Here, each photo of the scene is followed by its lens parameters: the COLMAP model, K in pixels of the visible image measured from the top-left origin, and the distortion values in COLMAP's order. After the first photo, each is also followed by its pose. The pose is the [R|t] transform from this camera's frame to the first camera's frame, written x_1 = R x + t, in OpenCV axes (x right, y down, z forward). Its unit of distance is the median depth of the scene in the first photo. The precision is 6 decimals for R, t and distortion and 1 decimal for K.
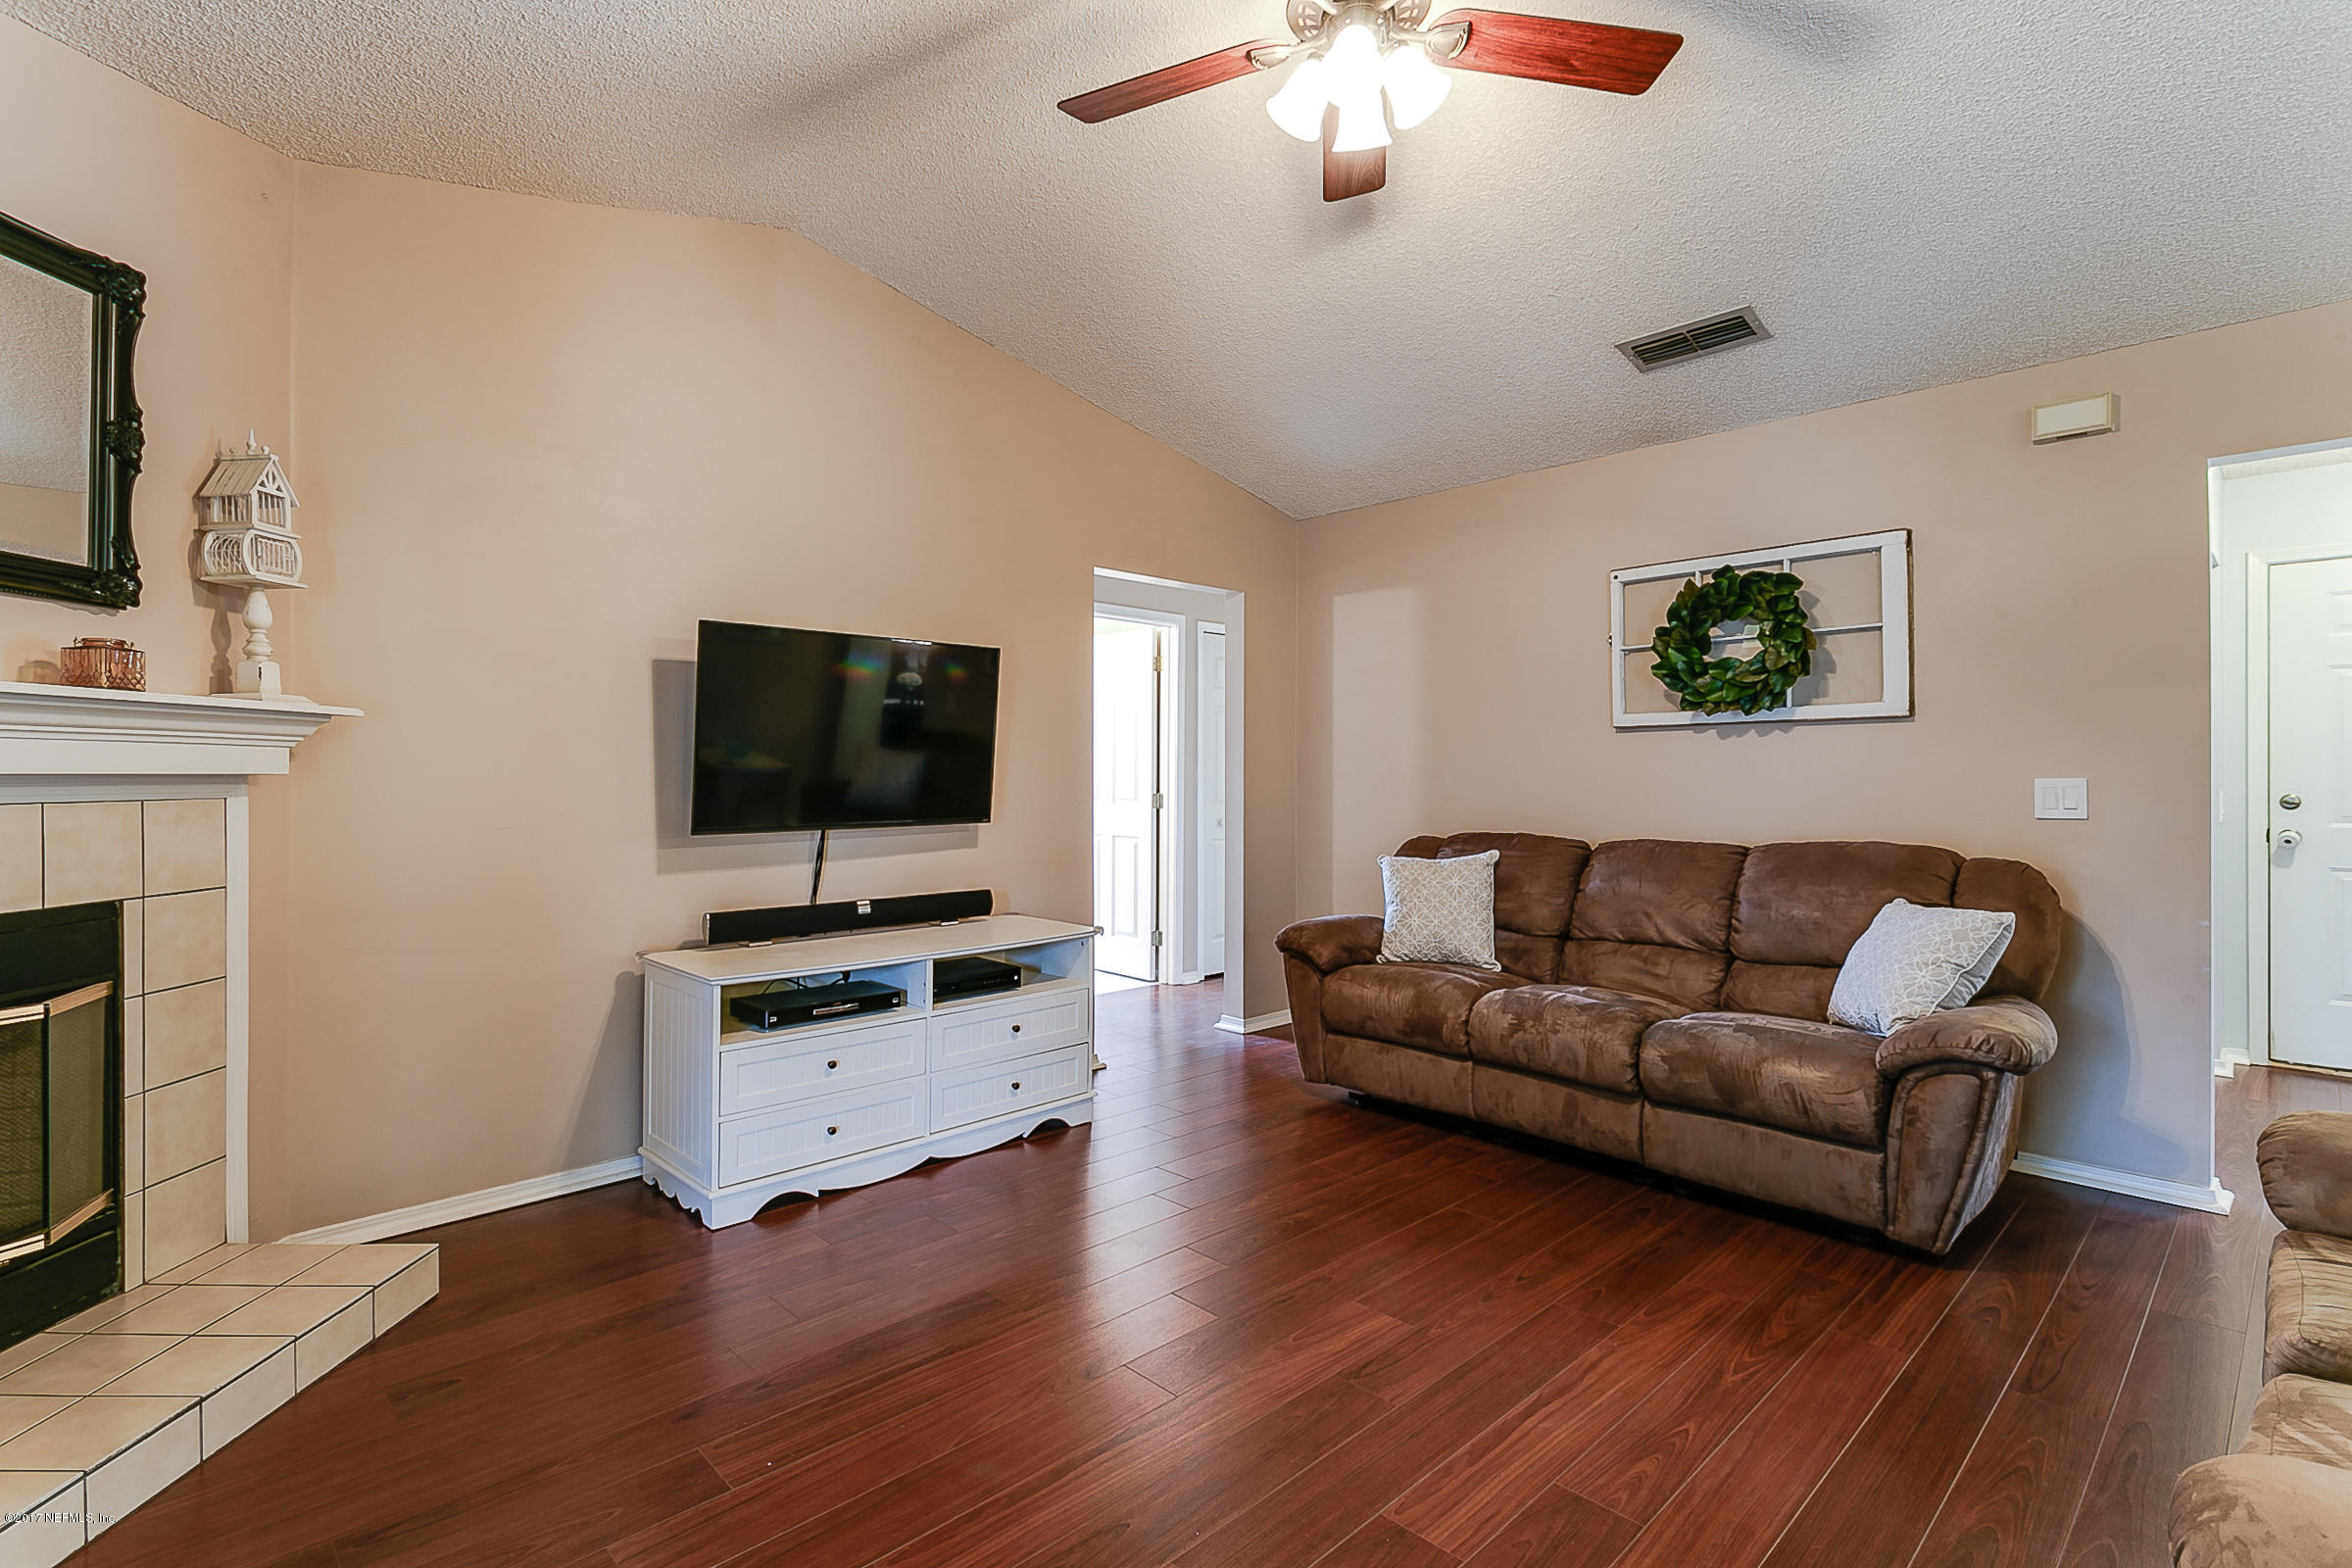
lens RADIAL K [[1118.4, 0, 1170.9], [0, 1118.4, 774.0], [0, 0, 1]] dist [-0.005297, -0.000361]
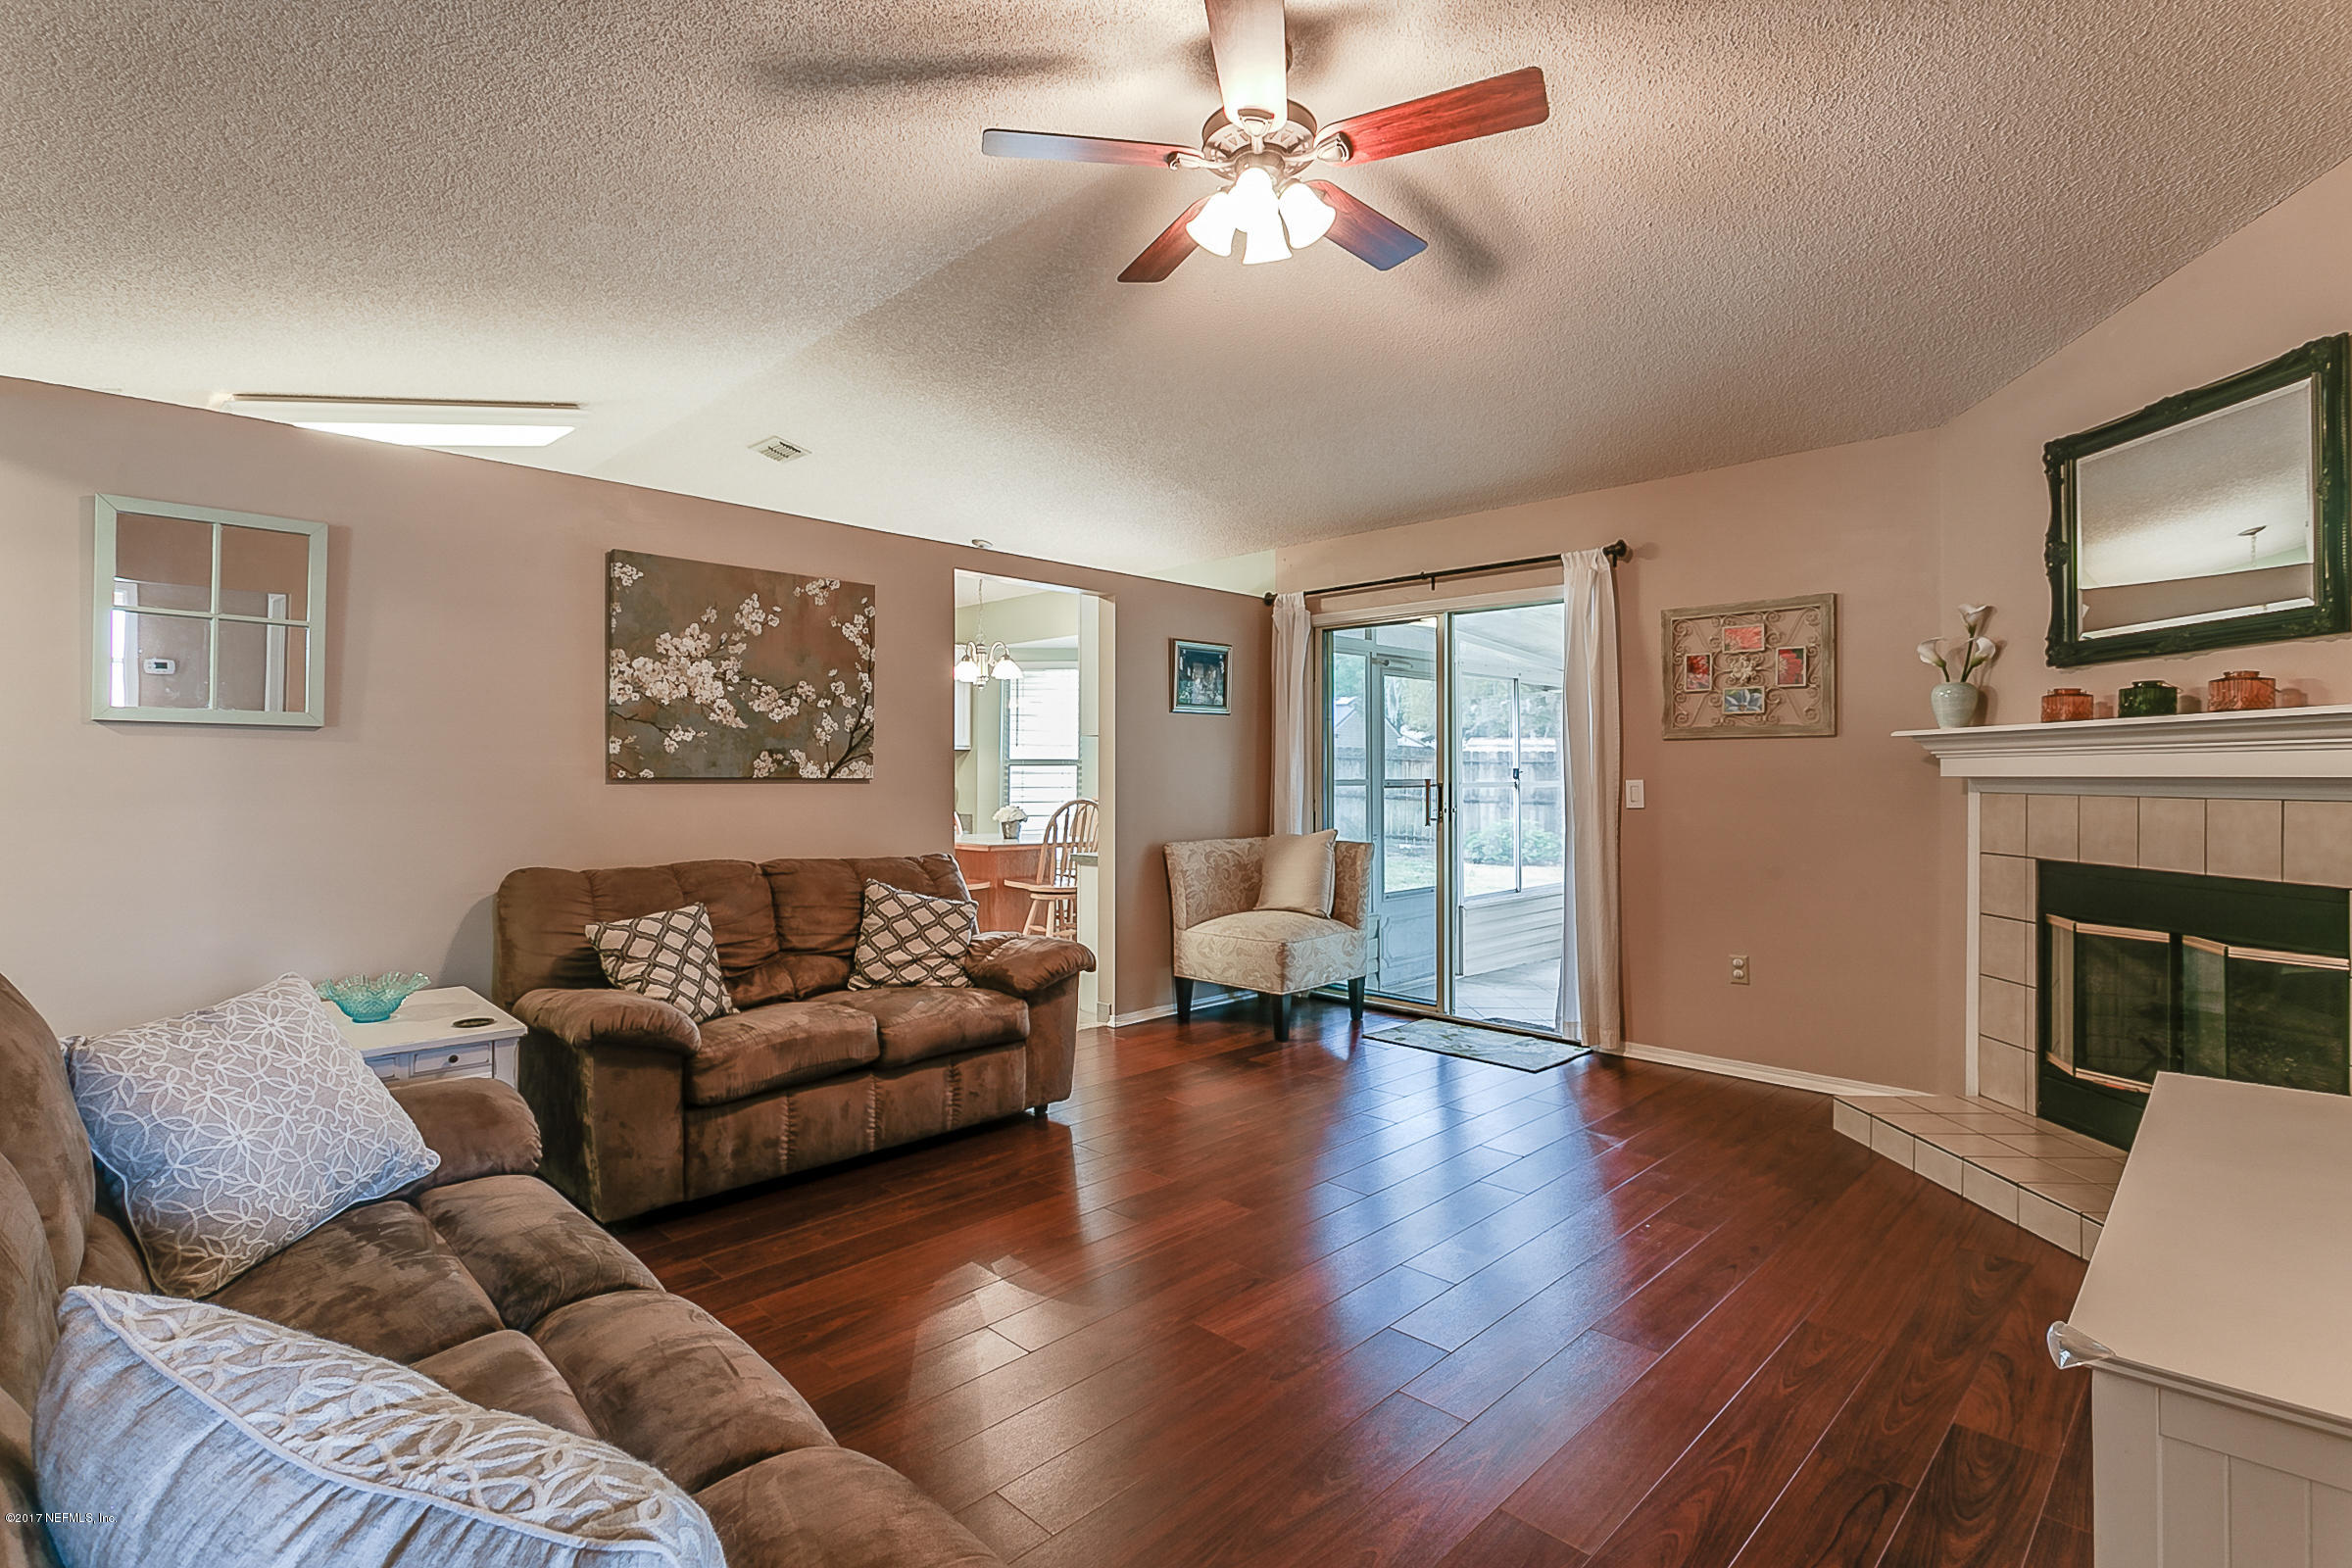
lens RADIAL K [[1118.4, 0, 1170.9], [0, 1118.4, 774.0], [0, 0, 1]] dist [-0.005297, -0.000361]
pose [[-0.999929, -0.001448, -0.011839, 0.255693], [-0.001394, 0.999989, -0.004568, 0.003648], [0.011845, -0.004552, -0.999919, 2.048858]]
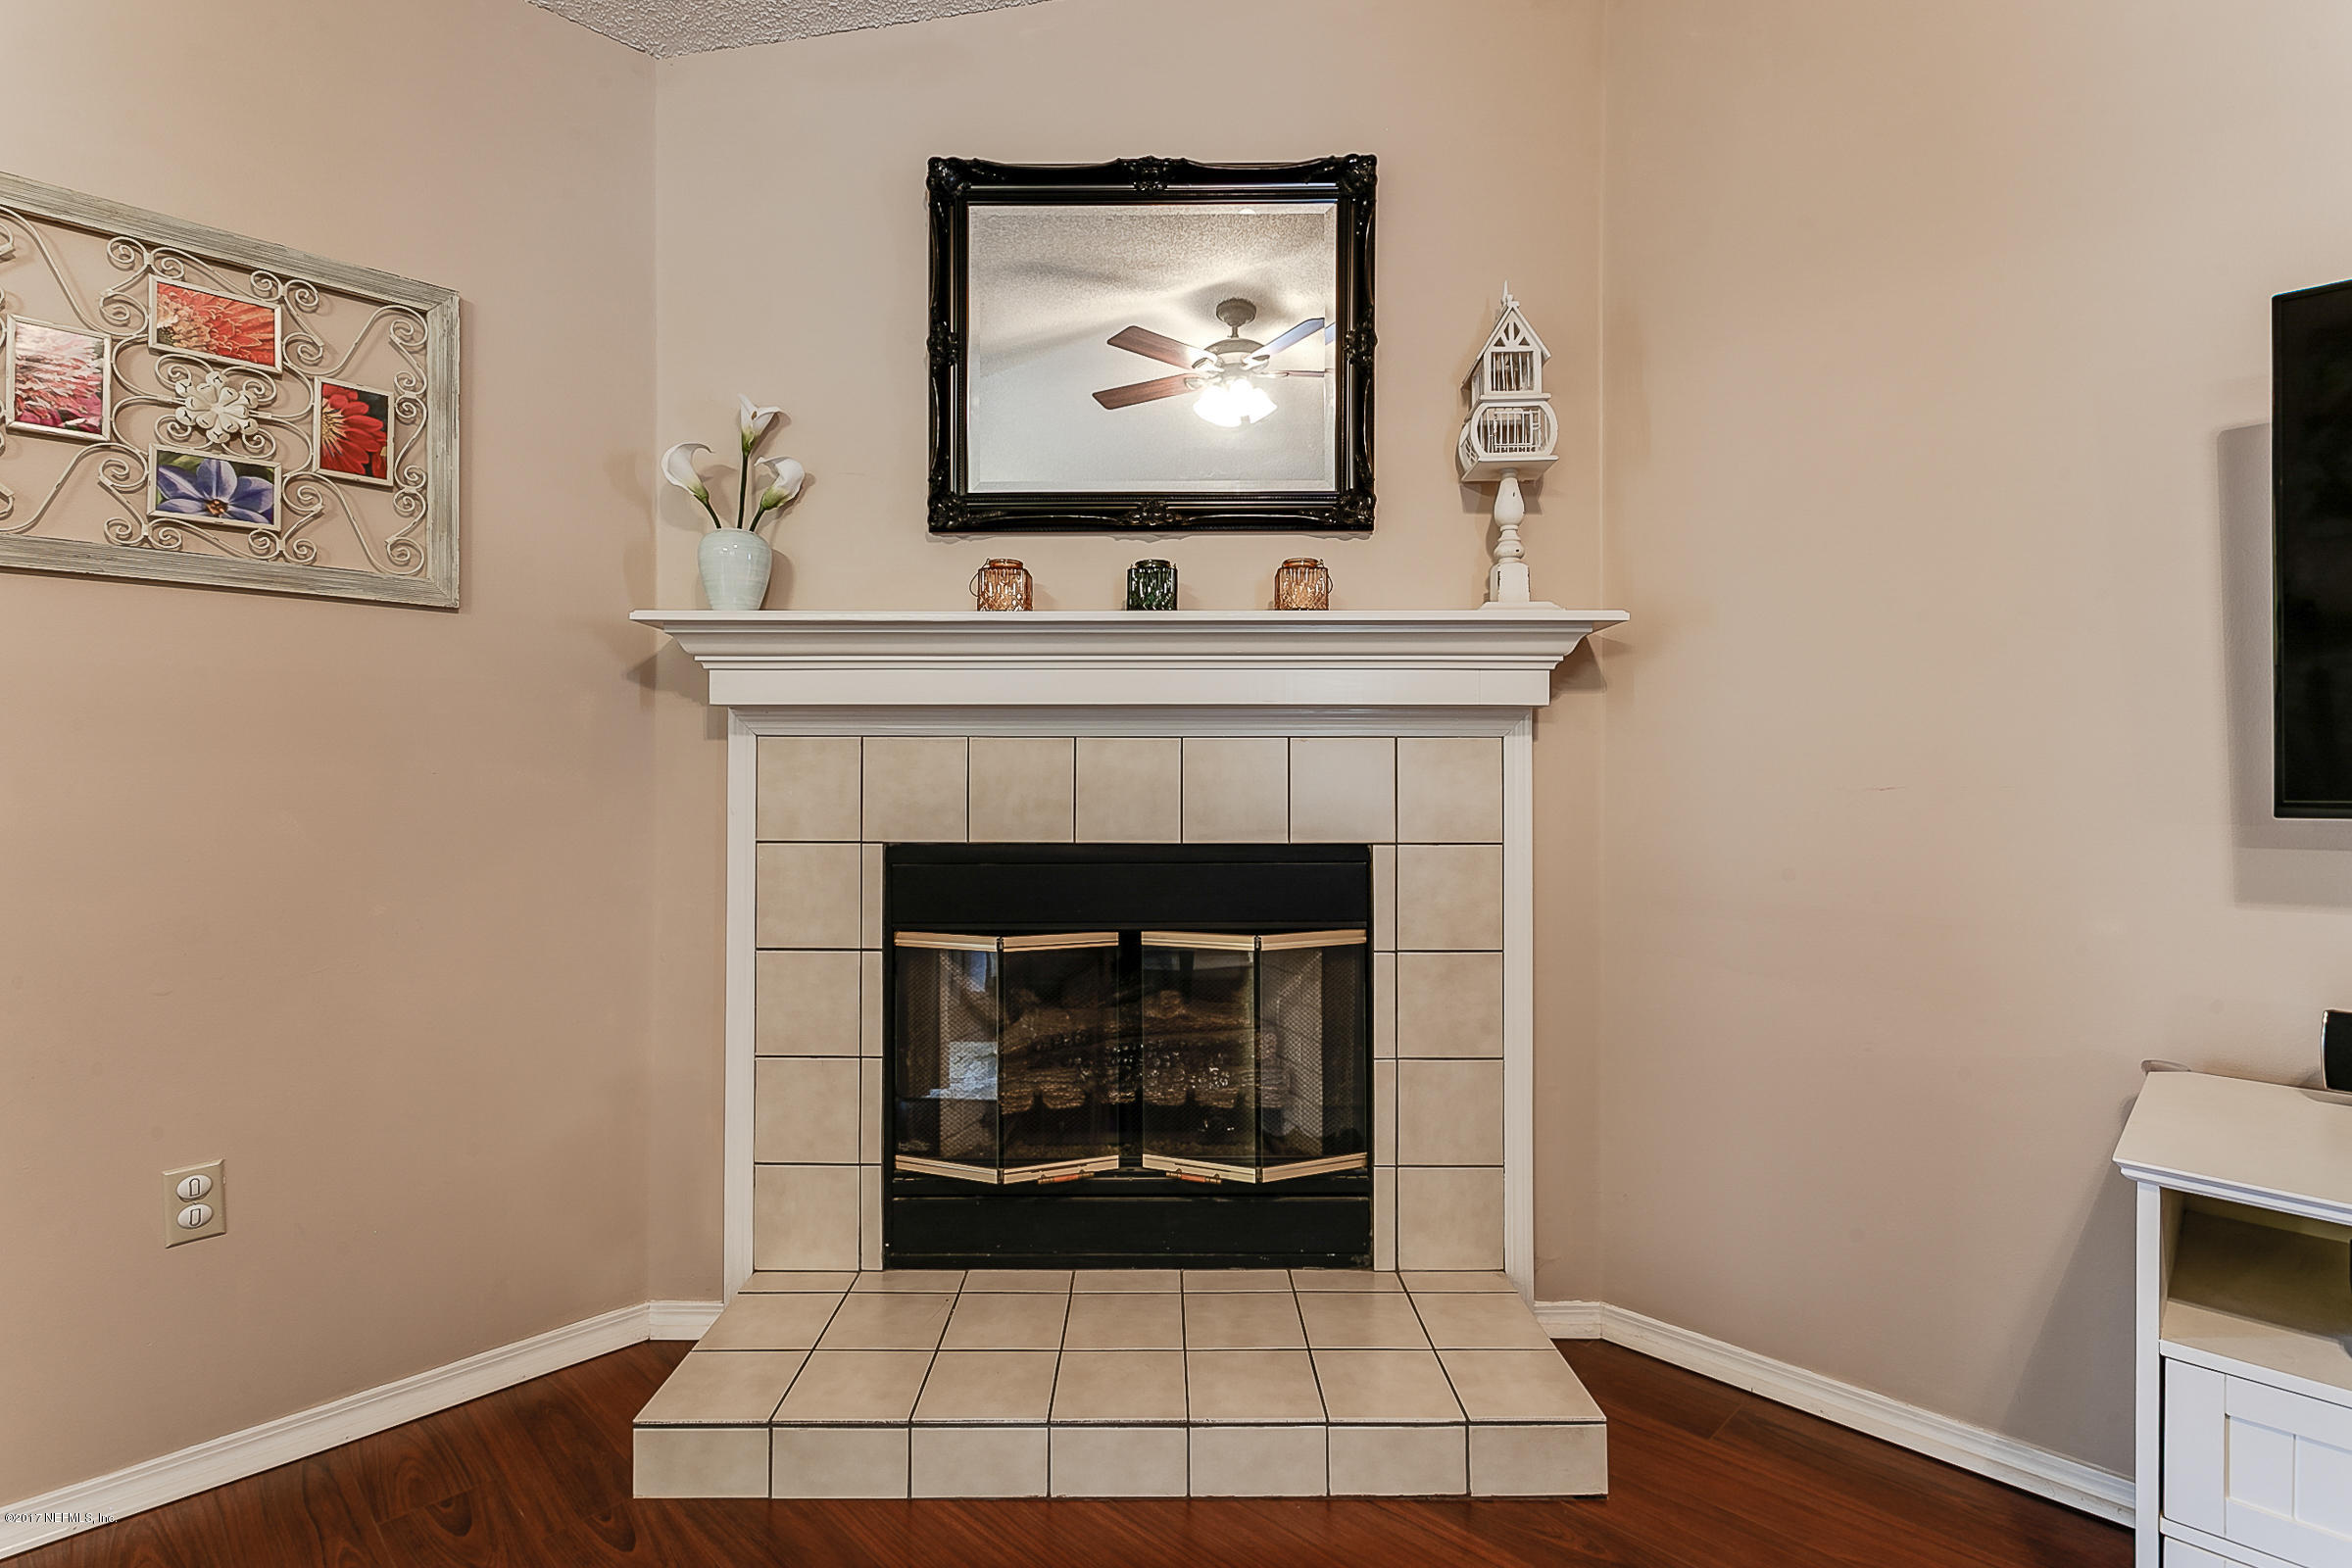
lens RADIAL K [[1134.4, 0, 1171.2], [0, 1134.4, 767.1], [0, 0, 1]] dist [0.002369, 0.000434]
pose [[0.001340, -0.003109, -0.999994, 0.001251], [0.001813, 0.999994, -0.003107, 0.050397], [0.999997, -0.001809, 0.001346, 0.807600]]
